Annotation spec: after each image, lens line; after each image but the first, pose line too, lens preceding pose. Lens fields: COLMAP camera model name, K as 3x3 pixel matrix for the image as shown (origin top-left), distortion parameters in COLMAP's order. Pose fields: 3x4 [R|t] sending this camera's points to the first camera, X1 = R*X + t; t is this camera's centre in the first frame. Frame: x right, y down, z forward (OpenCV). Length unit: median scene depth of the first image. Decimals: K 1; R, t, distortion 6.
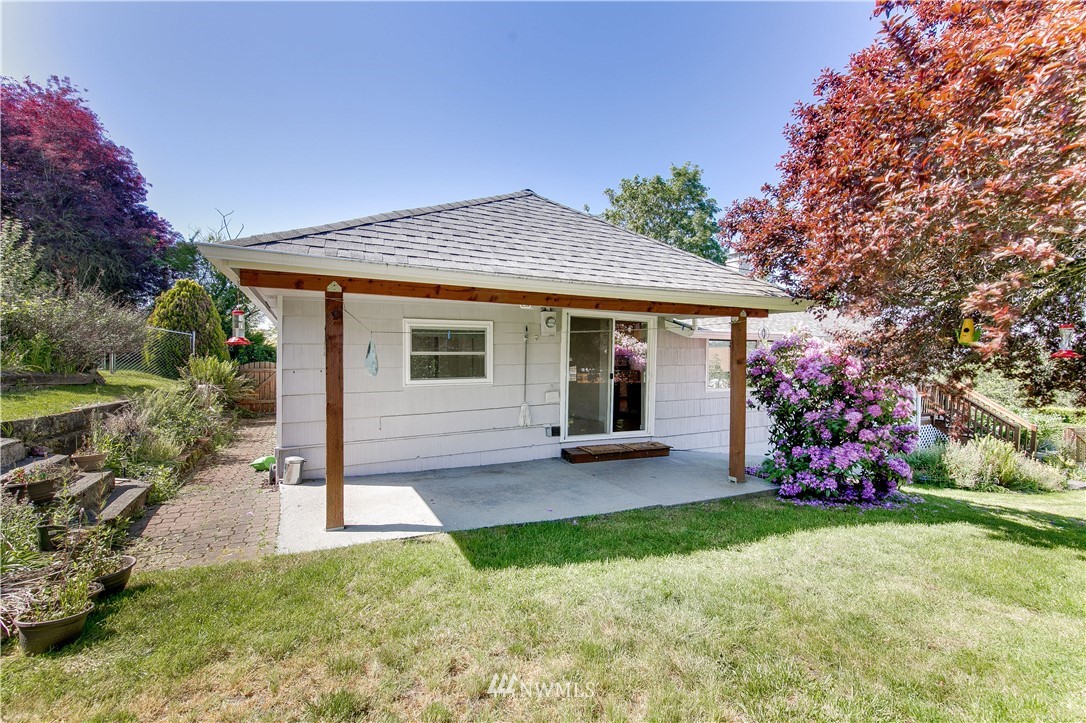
lens RADIAL K [[468.6, 0, 540.2], [0, 468.6, 359.1], [0, 0, 1]] dist [0.000321, 0.000110]
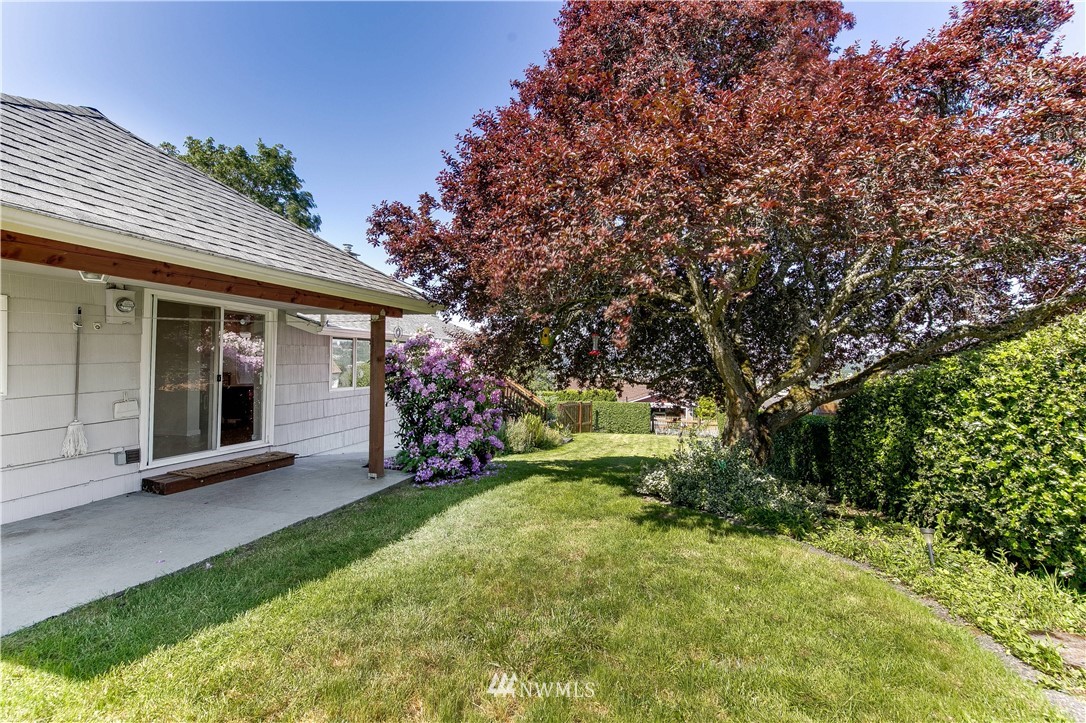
lens RADIAL K [[468.6, 0, 540.2], [0, 468.6, 359.1], [0, 0, 1]] dist [0.000321, 0.000110]
pose [[0.669730, -0.000373, 0.742605, -0.096814], [0.002512, 0.999995, -0.001763, 0.007910], [-0.742601, 0.003046, 0.669727, 0.054424]]
